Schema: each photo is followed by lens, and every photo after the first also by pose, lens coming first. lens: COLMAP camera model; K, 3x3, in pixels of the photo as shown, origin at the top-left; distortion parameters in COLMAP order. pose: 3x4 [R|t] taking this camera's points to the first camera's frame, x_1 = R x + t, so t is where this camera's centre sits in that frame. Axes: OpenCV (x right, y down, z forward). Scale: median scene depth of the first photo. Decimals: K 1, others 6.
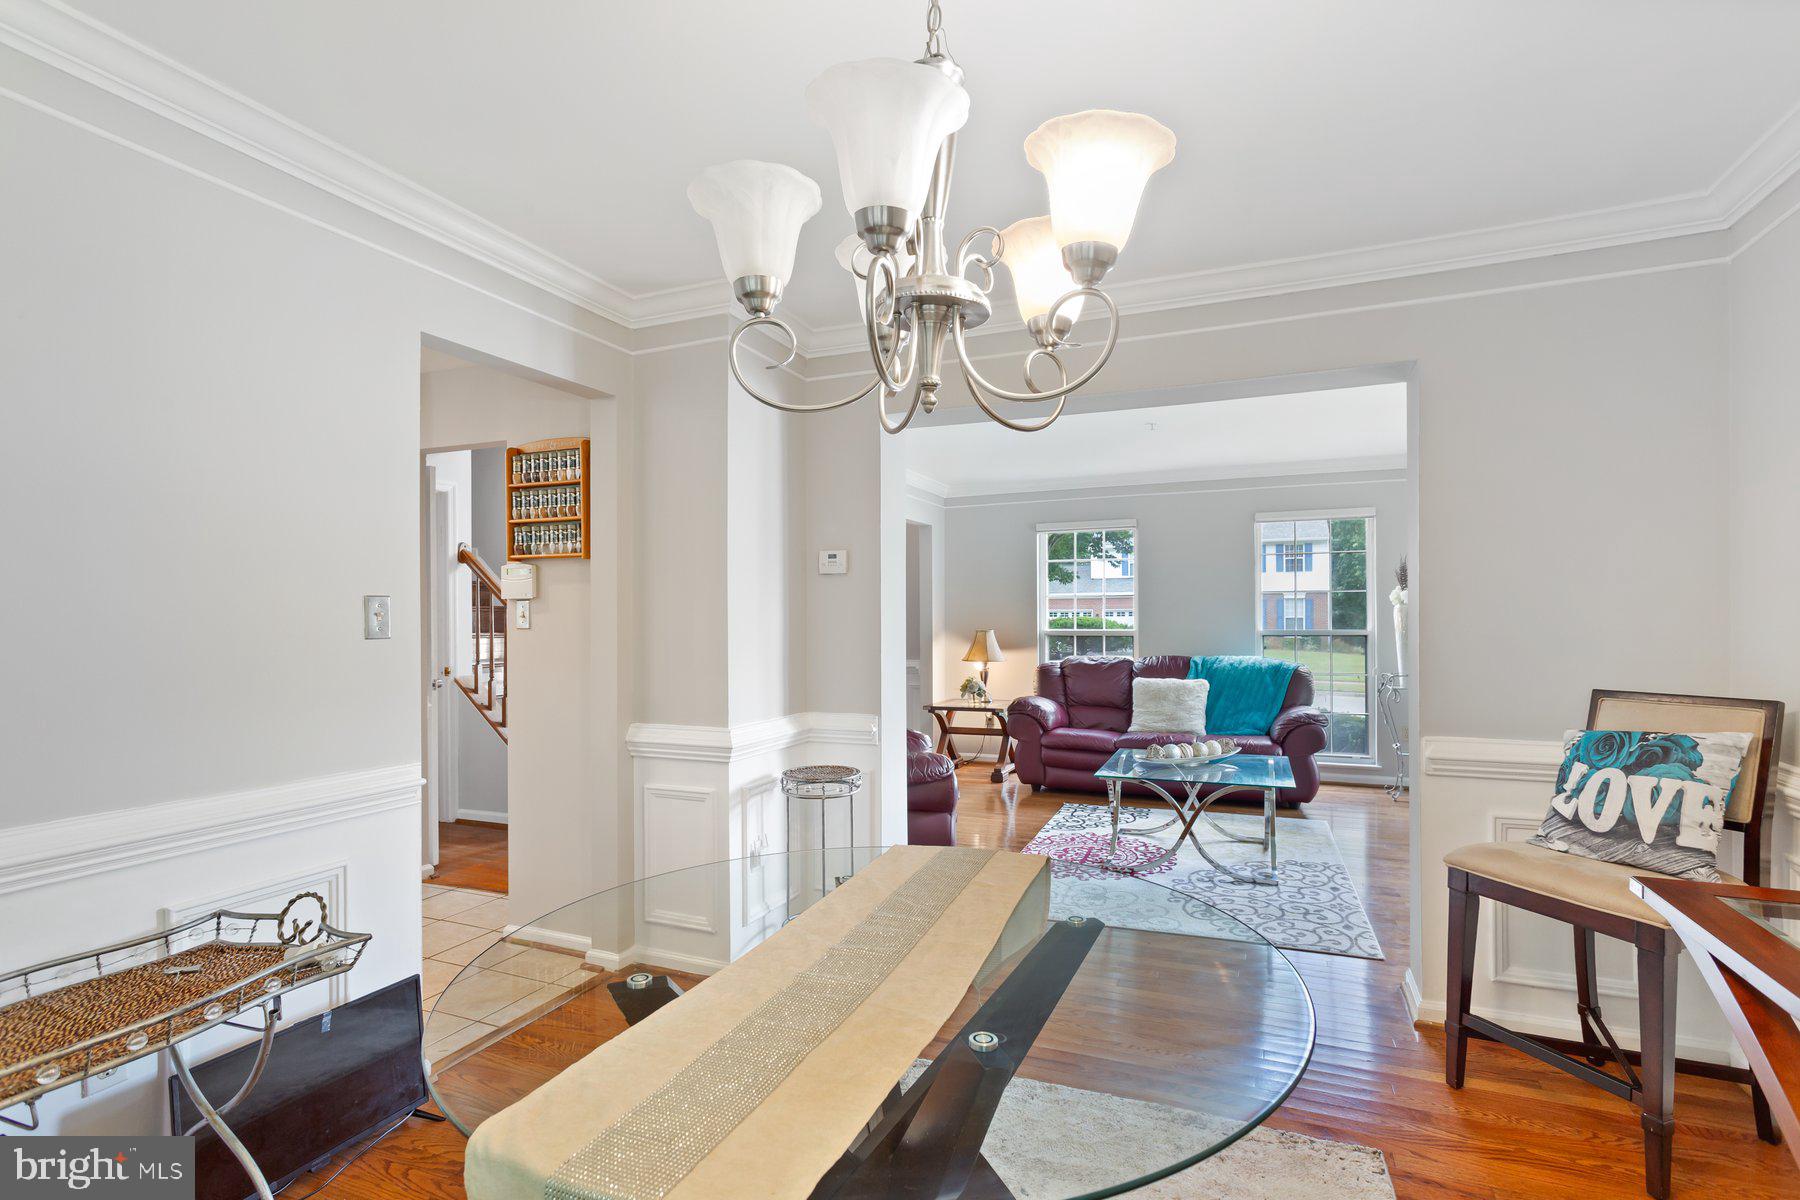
lens RADIAL K [[863.6, 0, 902.7], [0, 863.6, 614.7], [0, 0, 1]] dist [0.005864, -0.001384]
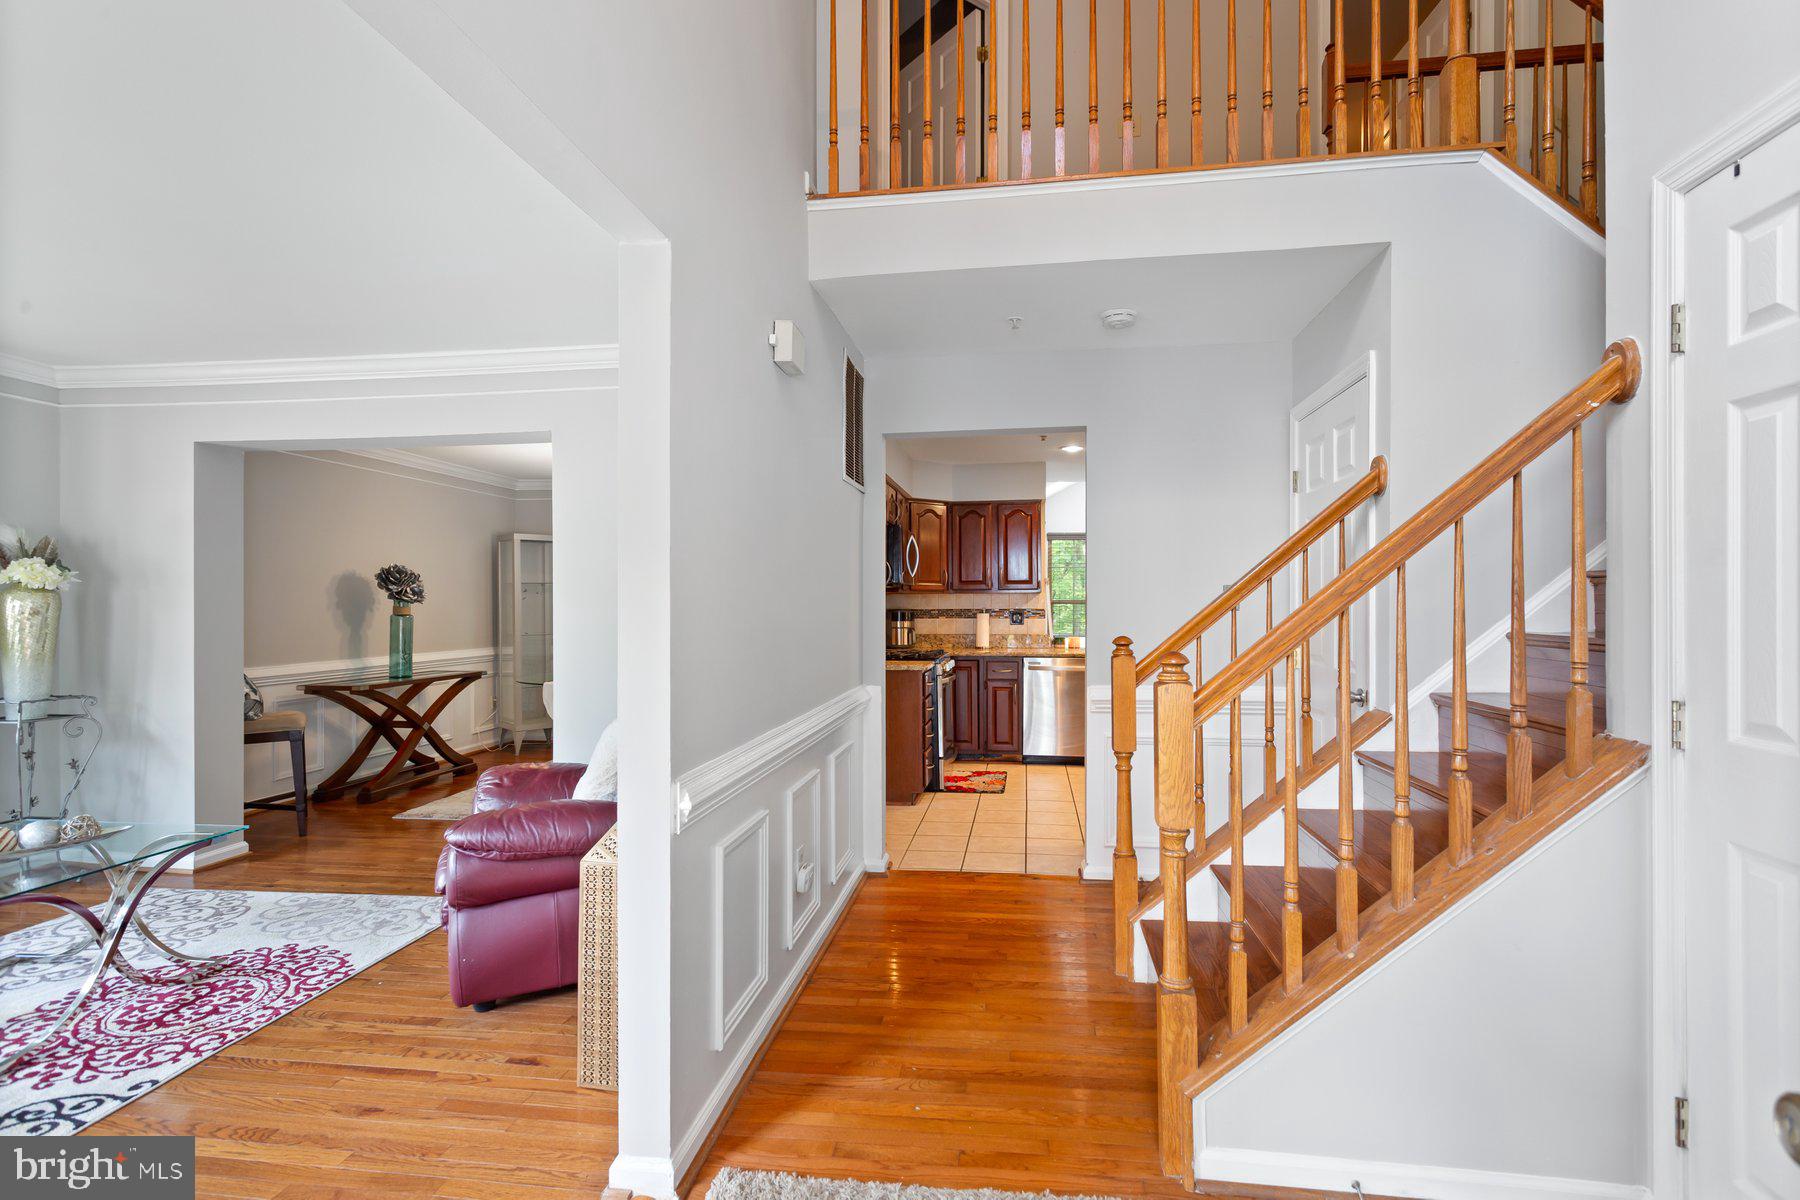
lens RADIAL K [[863.6, 0, 904.3], [0, 863.6, 603.4], [0, 0, 1]] dist [0.005864, -0.001384]
pose [[-0.966334, 0.007352, -0.257185, -0.115740], [0.010210, 0.999900, -0.009778, 0.011445], [0.257087, -0.012075, -0.966313, 1.765883]]
